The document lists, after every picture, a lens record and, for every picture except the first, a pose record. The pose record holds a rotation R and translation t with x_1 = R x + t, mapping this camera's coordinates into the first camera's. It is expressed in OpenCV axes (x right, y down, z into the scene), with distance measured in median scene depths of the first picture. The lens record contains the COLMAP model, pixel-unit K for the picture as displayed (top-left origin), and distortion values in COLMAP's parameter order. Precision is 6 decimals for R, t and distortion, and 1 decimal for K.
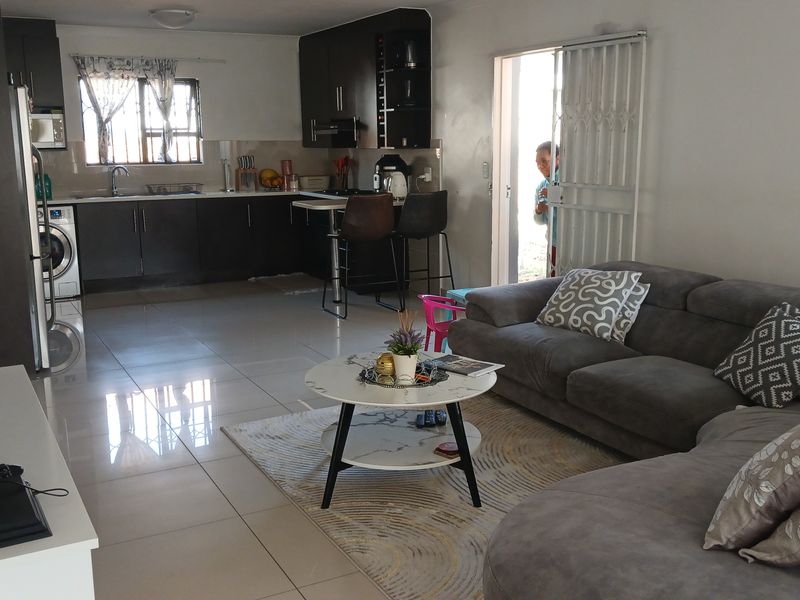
lens RADIAL K [[829.6, 0, 400.0], [0, 829.6, 300.0], [0, 0, 1]] dist [0.181317, -0.547805]
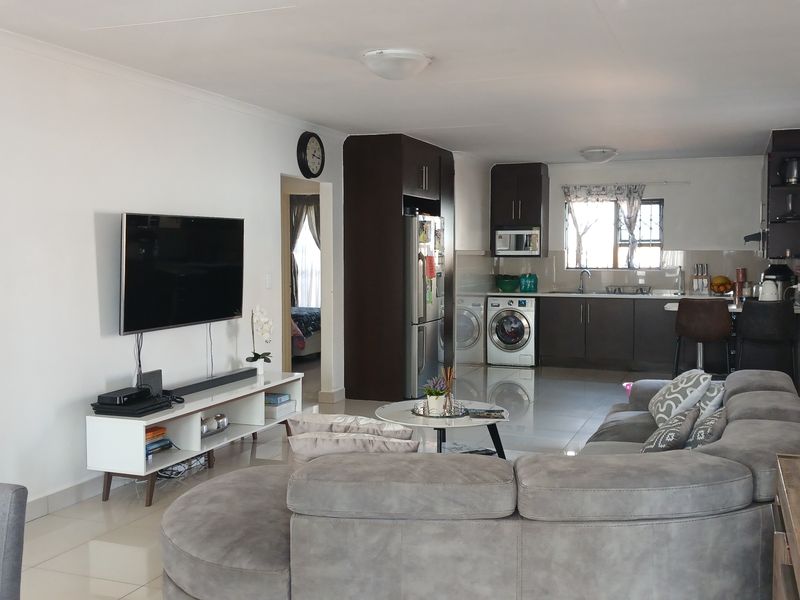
lens RADIAL K [[828.2, 0, 414.5], [0, 828.2, 299.6], [0, 0, 1]] dist [0.213643, -0.656748]
pose [[0.655578, 0.056148, -0.753038, 0.455783], [-0.150903, 0.986858, -0.057792, -0.004753], [0.739896, 0.151523, 0.655435, -0.001479]]
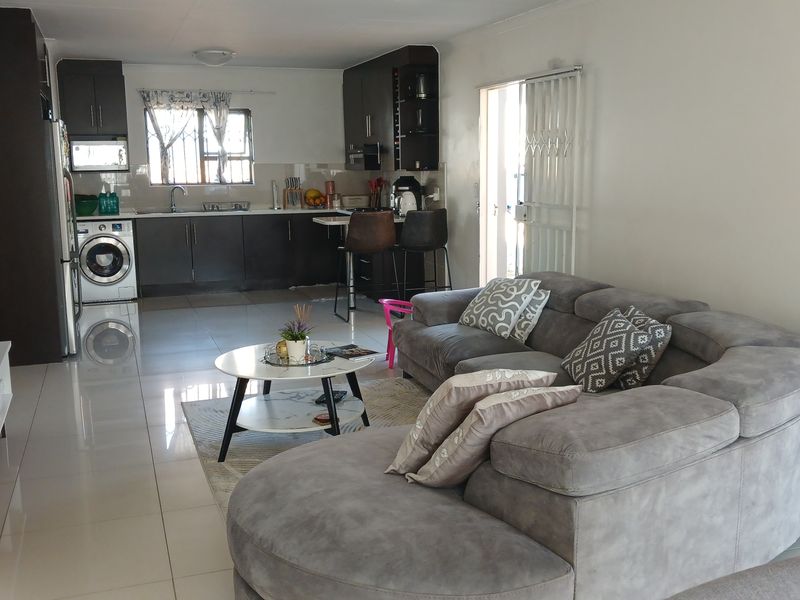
lens RADIAL K [[828.2, 0, 414.5], [0, 828.2, 299.6], [0, 0, 1]] dist [0.213643, -0.656748]
pose [[0.990269, 0.020820, -0.137598, 0.147652], [-0.024169, 0.999450, -0.022719, 0.012619], [0.137049, 0.025823, 0.990228, -0.079639]]
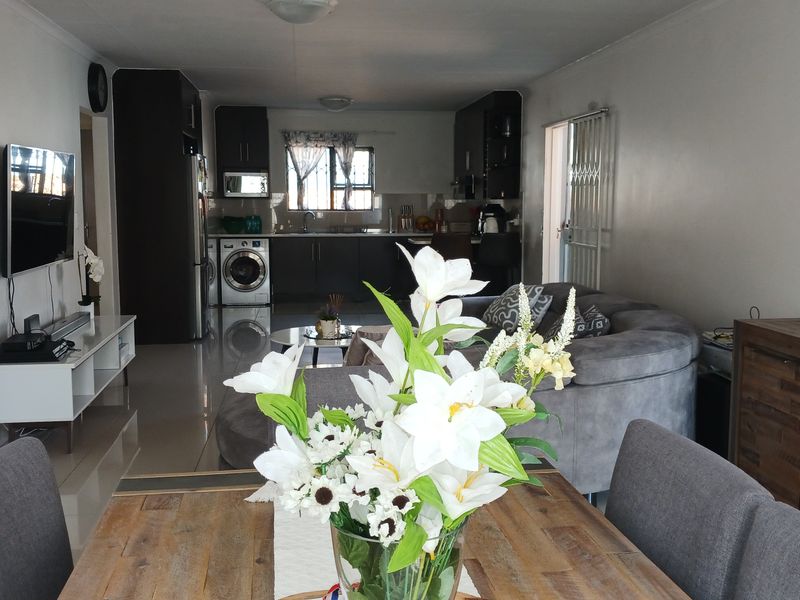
lens RADIAL K [[832.6, 0, 404.8], [0, 832.6, 287.6], [0, 0, 1]] dist [0.227230, -0.719414]
pose [[0.932441, 0.048141, -0.358100, 0.304909], [-0.077363, 0.994700, -0.067721, 0.042563], [0.352942, 0.090849, 0.931224, -0.189350]]
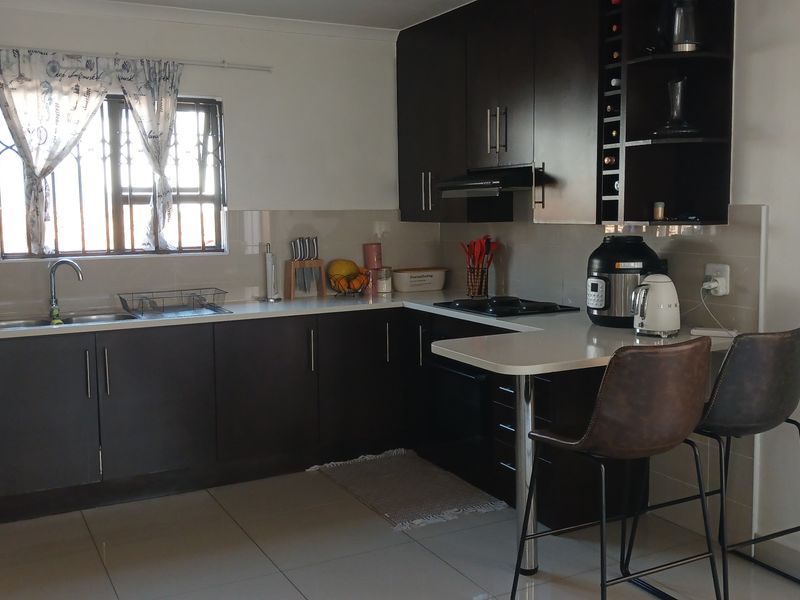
lens RADIAL K [[845.0, 0, 404.8], [0, 845.0, 287.3], [0, 0, 1]] dist [0.122359, -0.241073]
pose [[0.999997, -0.001032, -0.002250, -0.128714], [0.000812, 0.995411, -0.095688, -0.095009], [0.002338, 0.095686, 0.995409, 0.496945]]
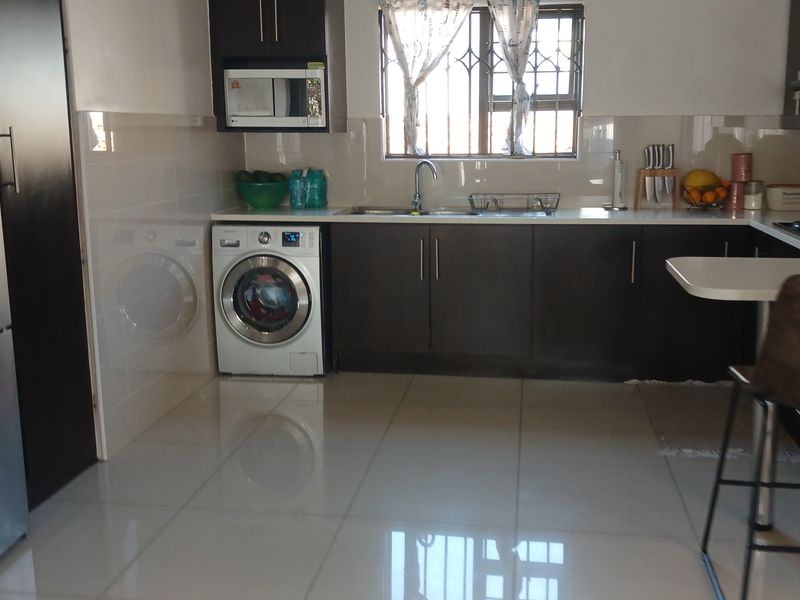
lens RADIAL K [[825.3, 0, 431.2], [0, 825.3, 274.2], [0, 0, 1]] dist [0.223201, -0.760579]
pose [[0.816813, 0.108629, -0.566583, 0.006992], [-0.114151, 0.993127, 0.025843, -0.098335], [0.565496, 0.043567, 0.823599, 0.544465]]
